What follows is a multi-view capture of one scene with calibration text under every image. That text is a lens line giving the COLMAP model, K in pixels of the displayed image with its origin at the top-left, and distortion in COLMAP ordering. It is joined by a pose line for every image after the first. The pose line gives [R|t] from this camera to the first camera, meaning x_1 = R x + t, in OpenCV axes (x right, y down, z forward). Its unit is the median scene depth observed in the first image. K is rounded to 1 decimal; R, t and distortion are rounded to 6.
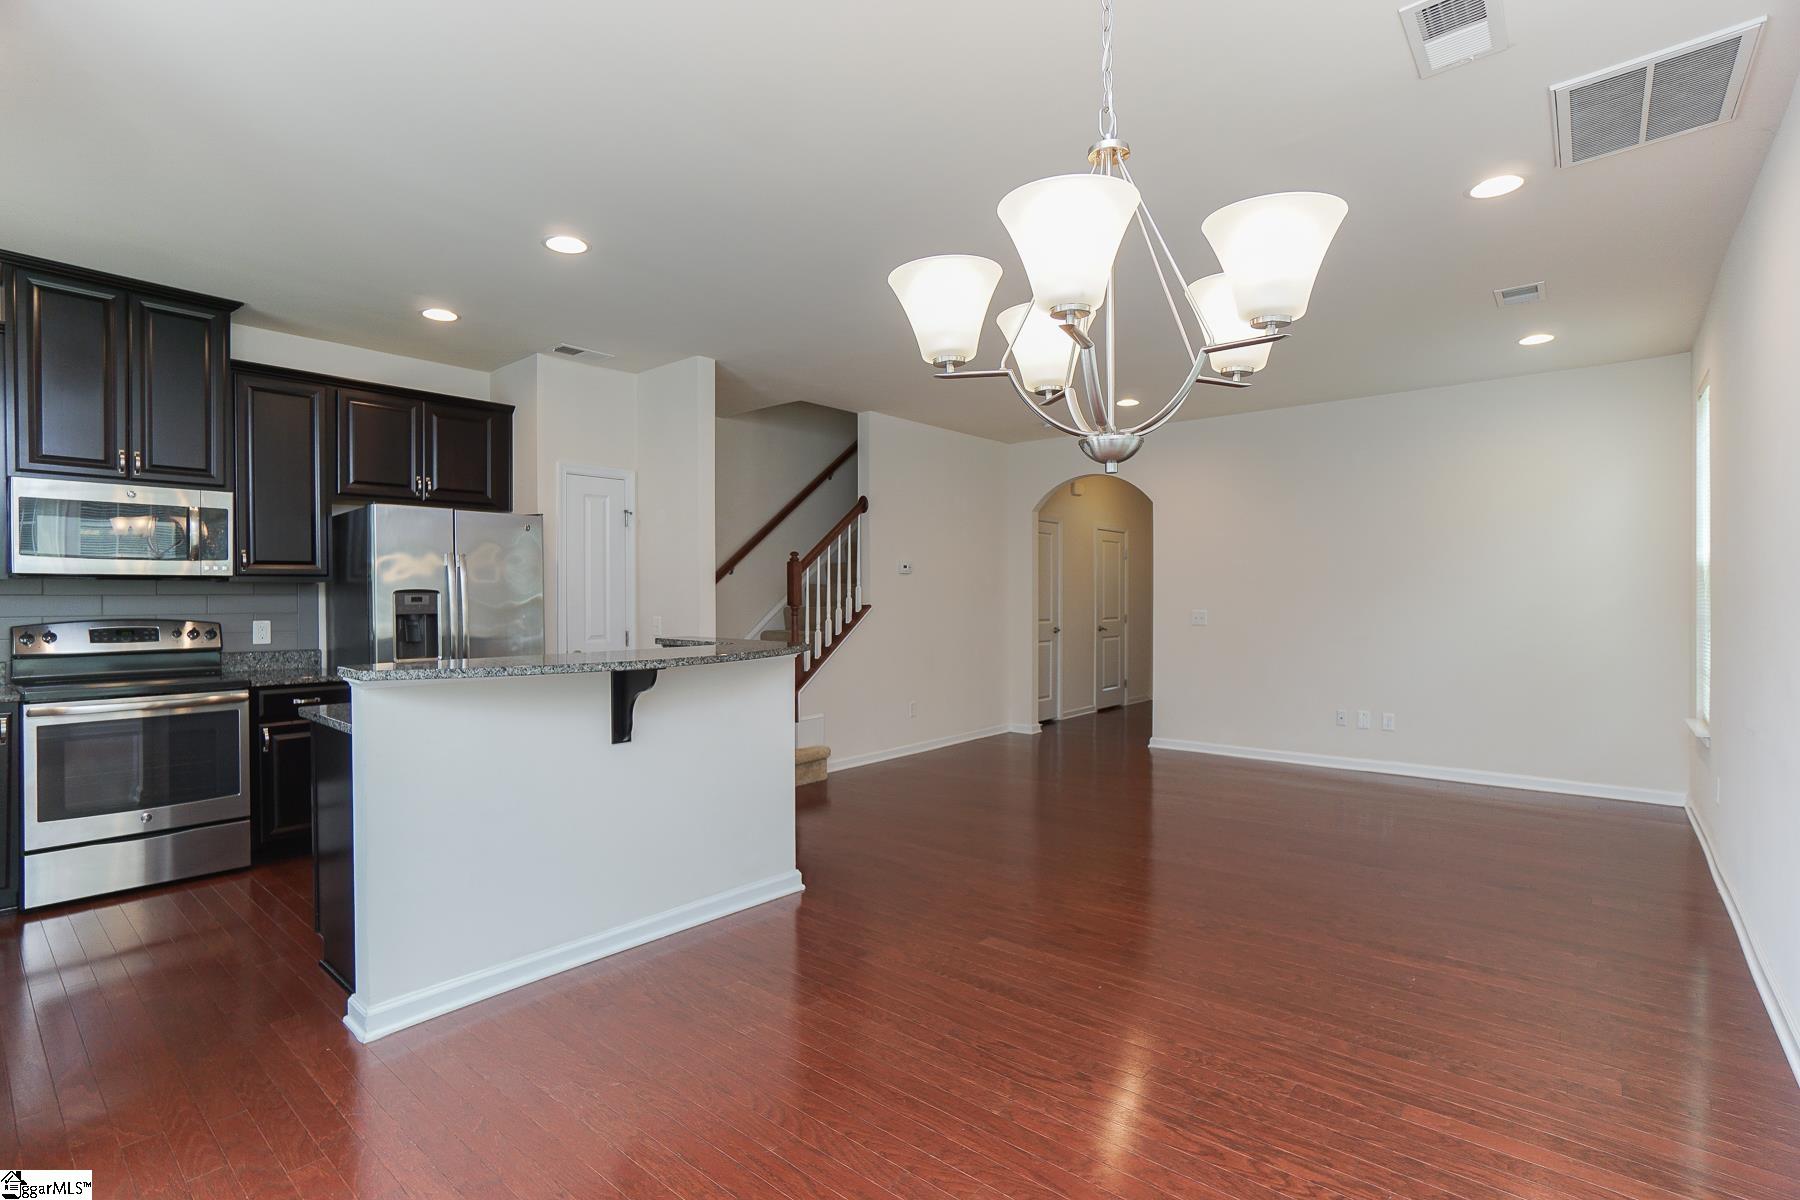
lens RADIAL K [[814.8, 0, 922.9], [0, 814.8, 602.1], [0, 0, 1]] dist [-0.036237, 0.003324]
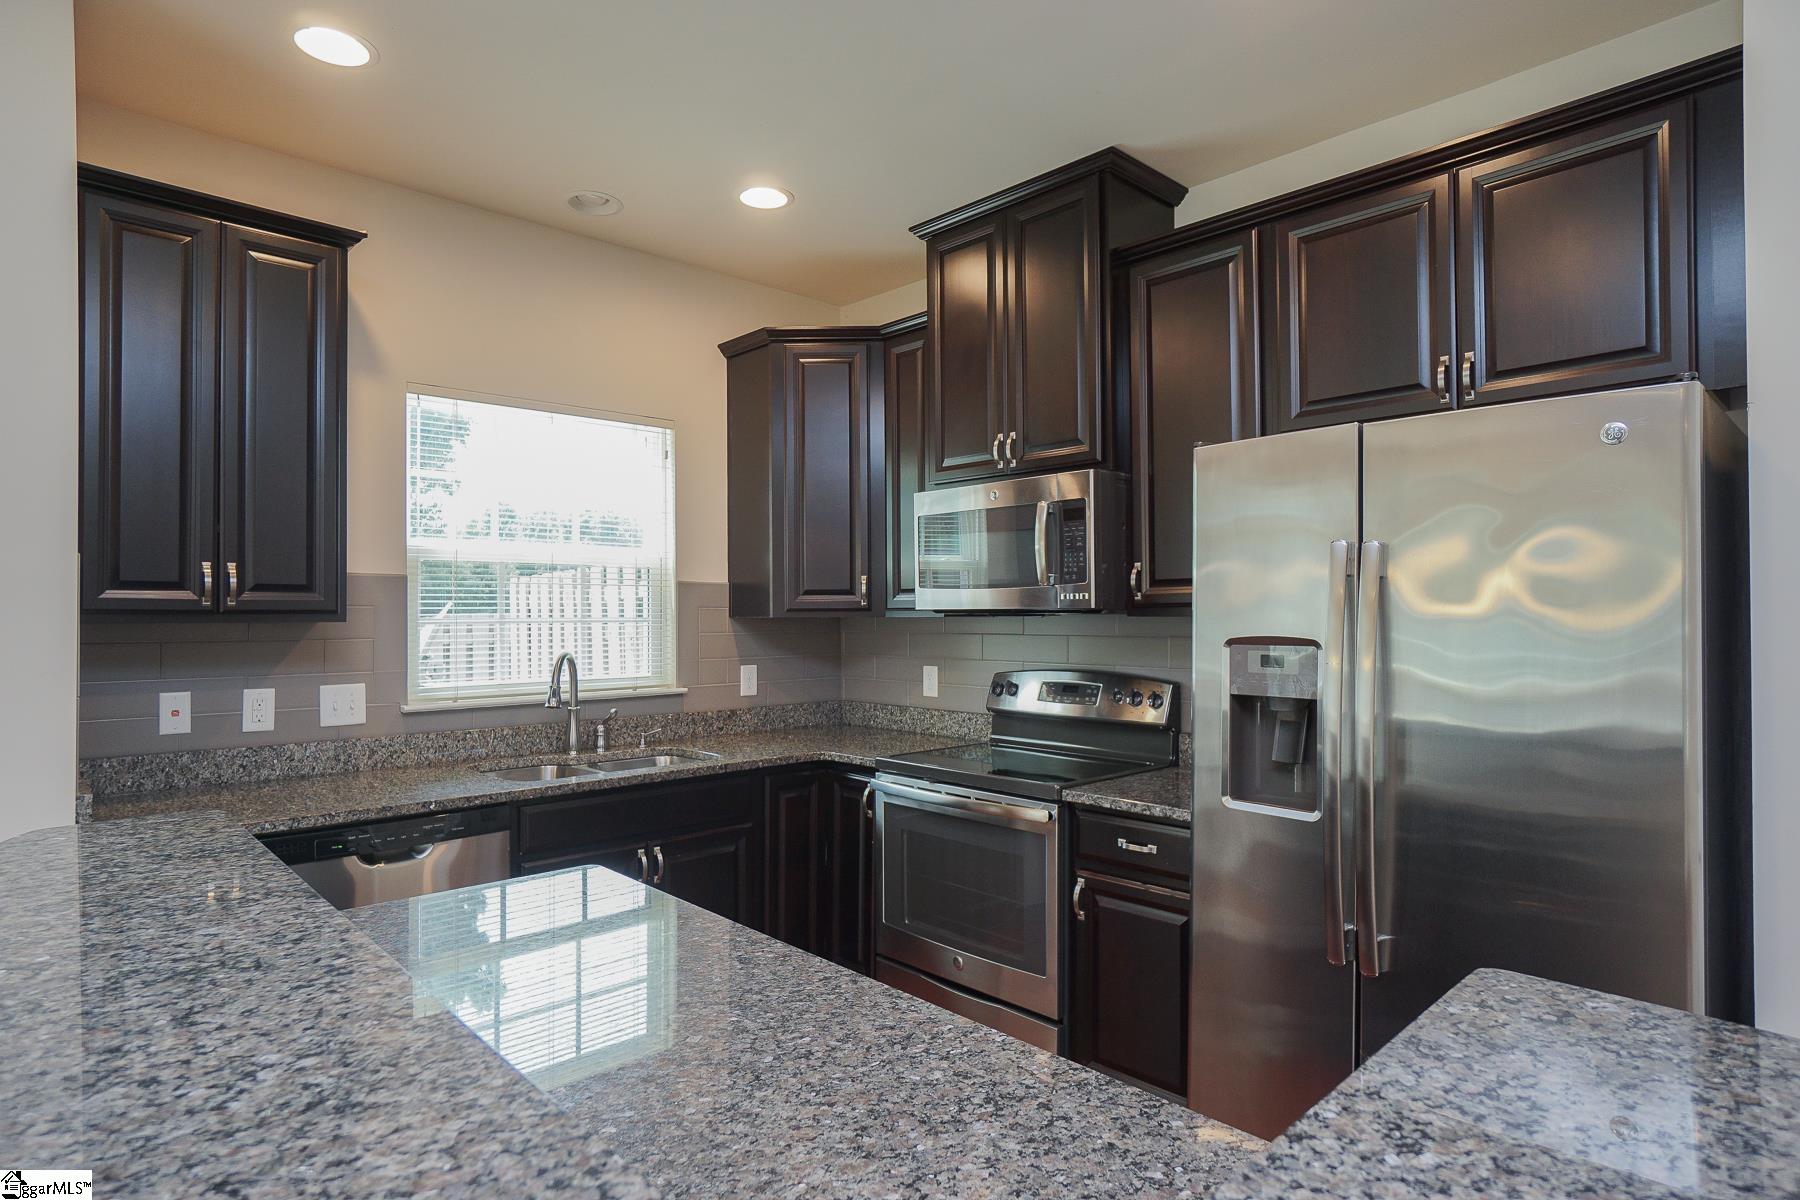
lens RADIAL K [[944.1, 0, 859.0], [0, 944.1, 606.4], [0, 0, 1]] dist [-0.018318, 0.002991]
pose [[-0.156975, -0.008205, -0.987569, -0.111893], [-0.011078, 0.999917, -0.006546, -0.022262], [0.987541, 0.009912, -0.157052, 0.752621]]
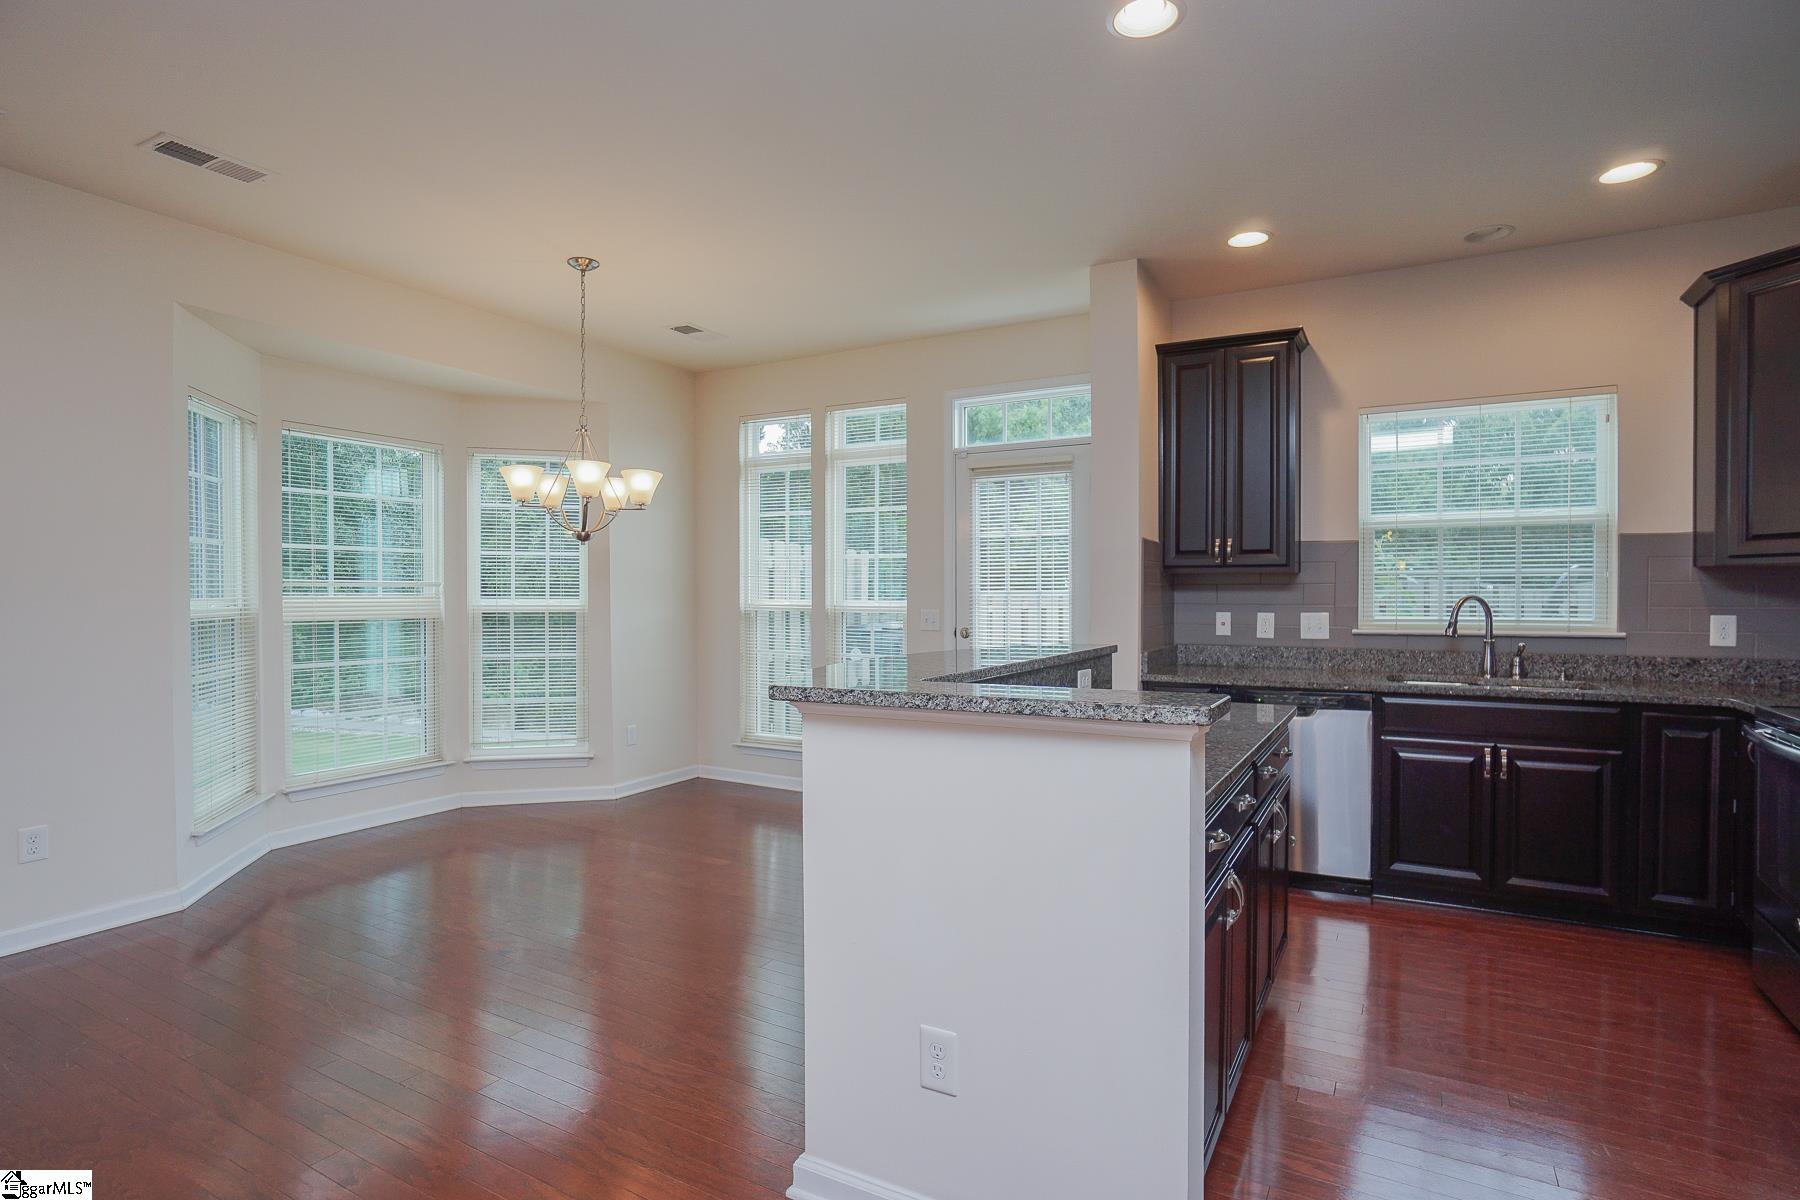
lens RADIAL K [[944.1, 0, 894.9], [0, 944.1, 609.4], [0, 0, 1]] dist [-0.018318, 0.002991]
pose [[-0.988479, 0.003372, -0.151324, -0.095382], [-0.001004, 0.999584, 0.028836, -0.002386], [0.151358, 0.028655, -0.988064, 1.211118]]
